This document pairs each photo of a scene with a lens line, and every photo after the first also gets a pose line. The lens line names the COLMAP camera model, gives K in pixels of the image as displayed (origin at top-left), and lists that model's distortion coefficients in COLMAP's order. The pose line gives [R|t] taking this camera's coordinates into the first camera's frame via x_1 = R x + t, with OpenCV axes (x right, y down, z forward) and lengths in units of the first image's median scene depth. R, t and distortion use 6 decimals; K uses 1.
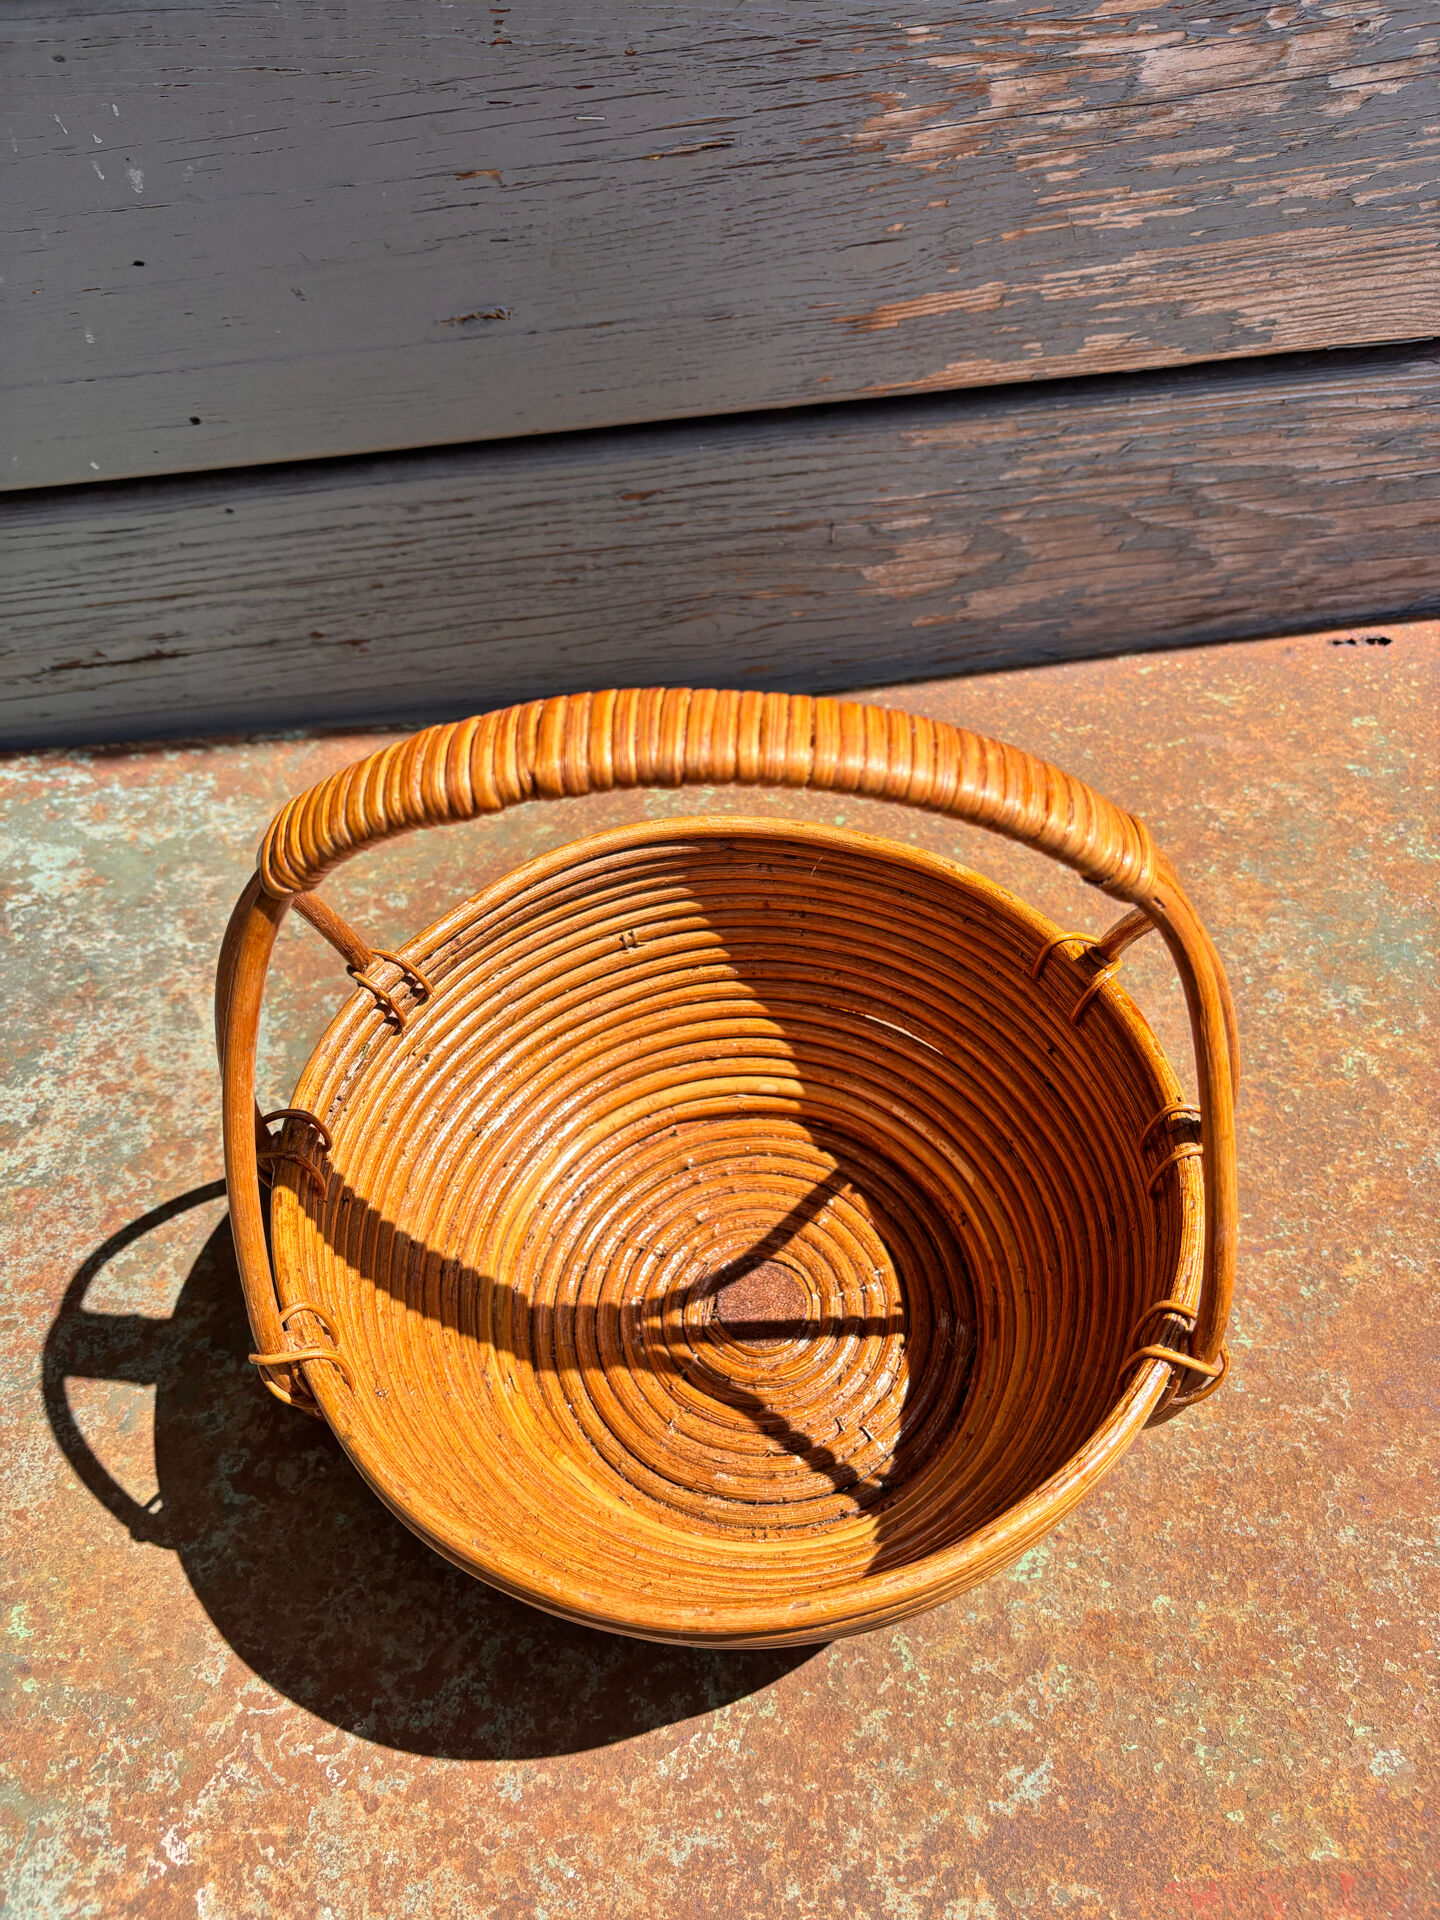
lens RADIAL K [[1499.5, 0, 729.9], [0, 1499.5, 984.9], [0, 0, 1]] dist [0.033243, -0.058028]
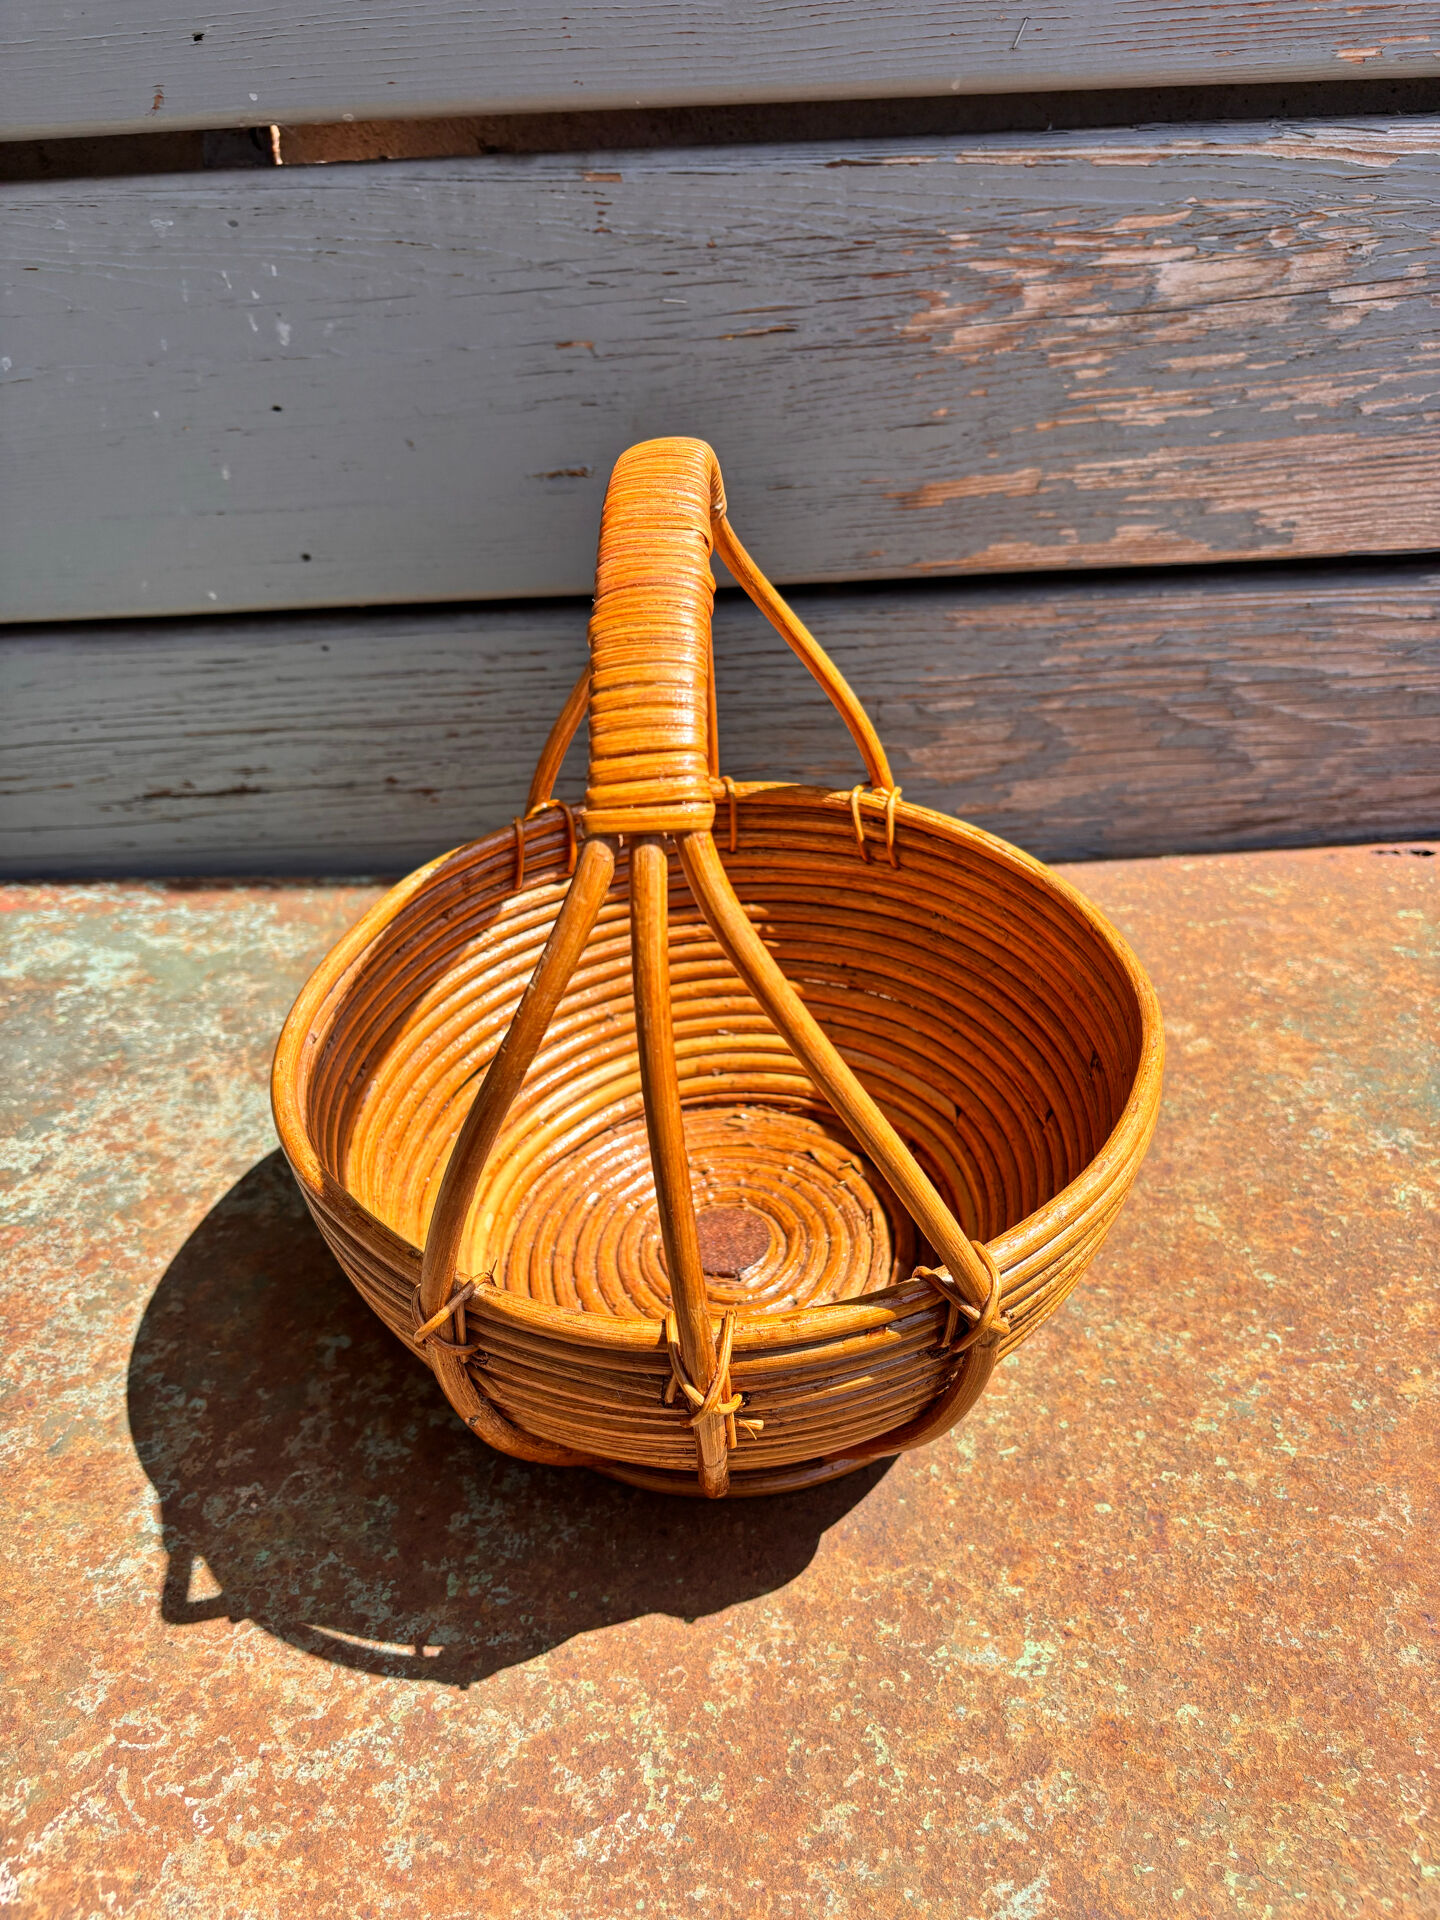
lens RADIAL K [[1505.2, 0, 722.9], [0, 1505.2, 980.8], [0, 0, 1]] dist [0.017576, -0.036975]
pose [[0.995692, 0.057020, -0.073121, 0.055688], [-0.076075, 0.953199, -0.292616, 0.243875], [0.053013, 0.296918, 0.953430, 0.047460]]
